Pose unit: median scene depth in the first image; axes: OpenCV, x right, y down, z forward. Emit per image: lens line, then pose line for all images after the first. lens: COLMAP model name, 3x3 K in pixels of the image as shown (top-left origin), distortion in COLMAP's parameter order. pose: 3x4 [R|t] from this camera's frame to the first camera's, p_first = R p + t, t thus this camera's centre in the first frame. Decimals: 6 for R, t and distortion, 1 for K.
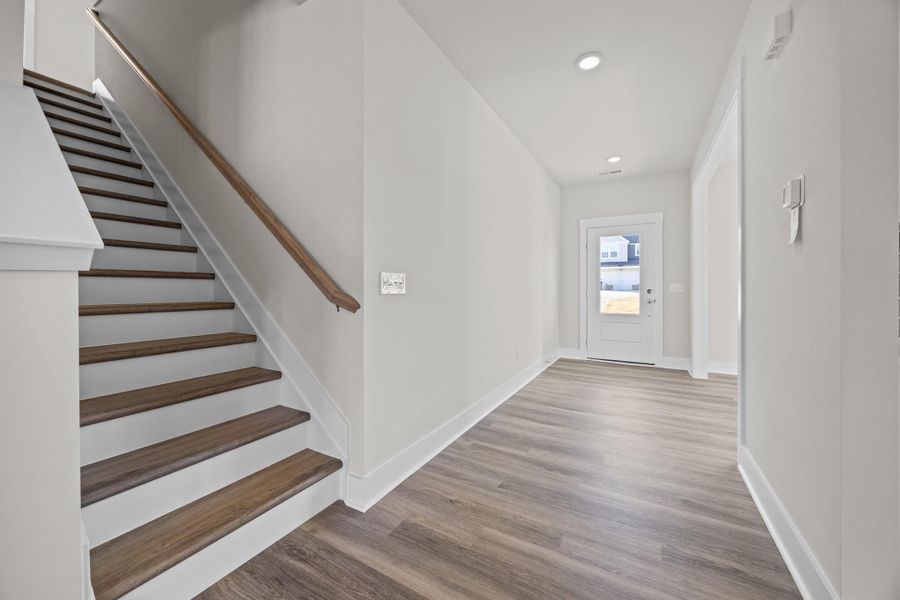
lens RADIAL K [[343.2, 0, 450.2], [0, 343.2, 294.1], [0, 0, 1]] dist [-0.003890, -0.000392]
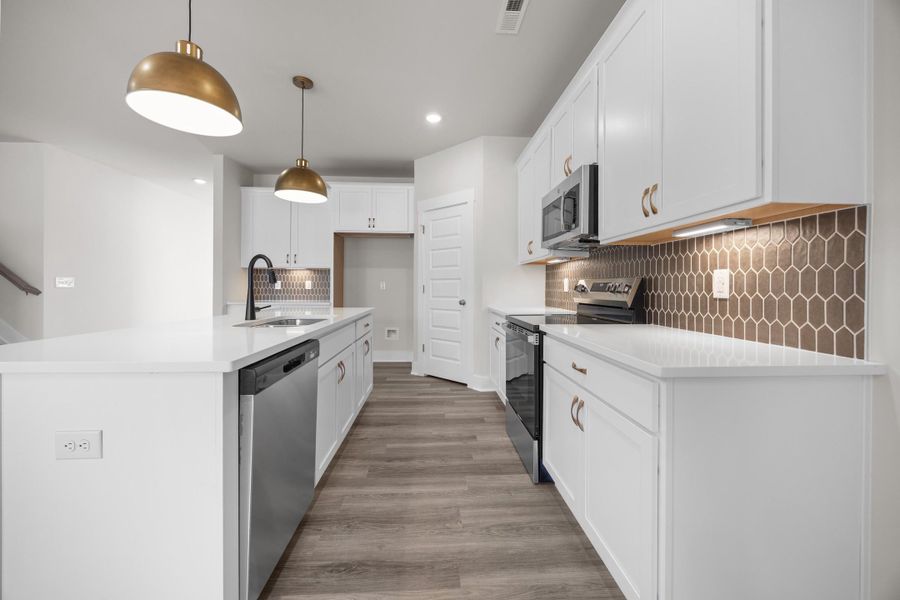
lens RADIAL K [[343.2, 0, 450.0], [0, 343.2, 287.1], [0, 0, 1]] dist [-0.003890, -0.000392]
pose [[0.843676, -0.002819, 0.536845, 0.753736], [0.007151, 0.999957, -0.005987, 0.030114], [-0.536805, 0.008890, 0.843660, -2.200765]]
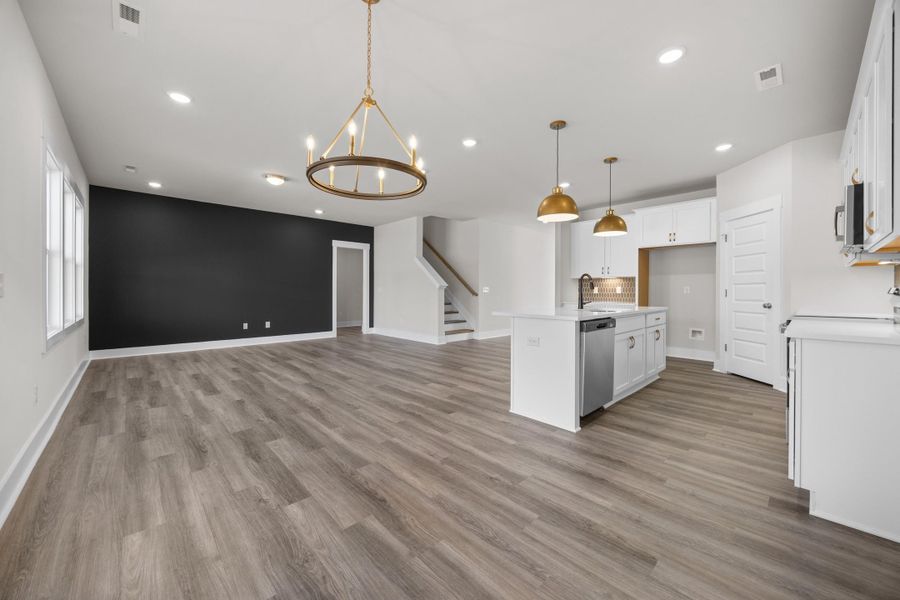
lens RADIAL K [[343.2, 0, 450.2], [0, 343.2, 295.1], [0, 0, 1]] dist [-0.003890, -0.000392]
pose [[0.954394, -0.003472, -0.298529, 0.670144], [0.002813, 0.999993, -0.002640, 0.044492], [0.298536, 0.001680, 0.954397, -3.131319]]
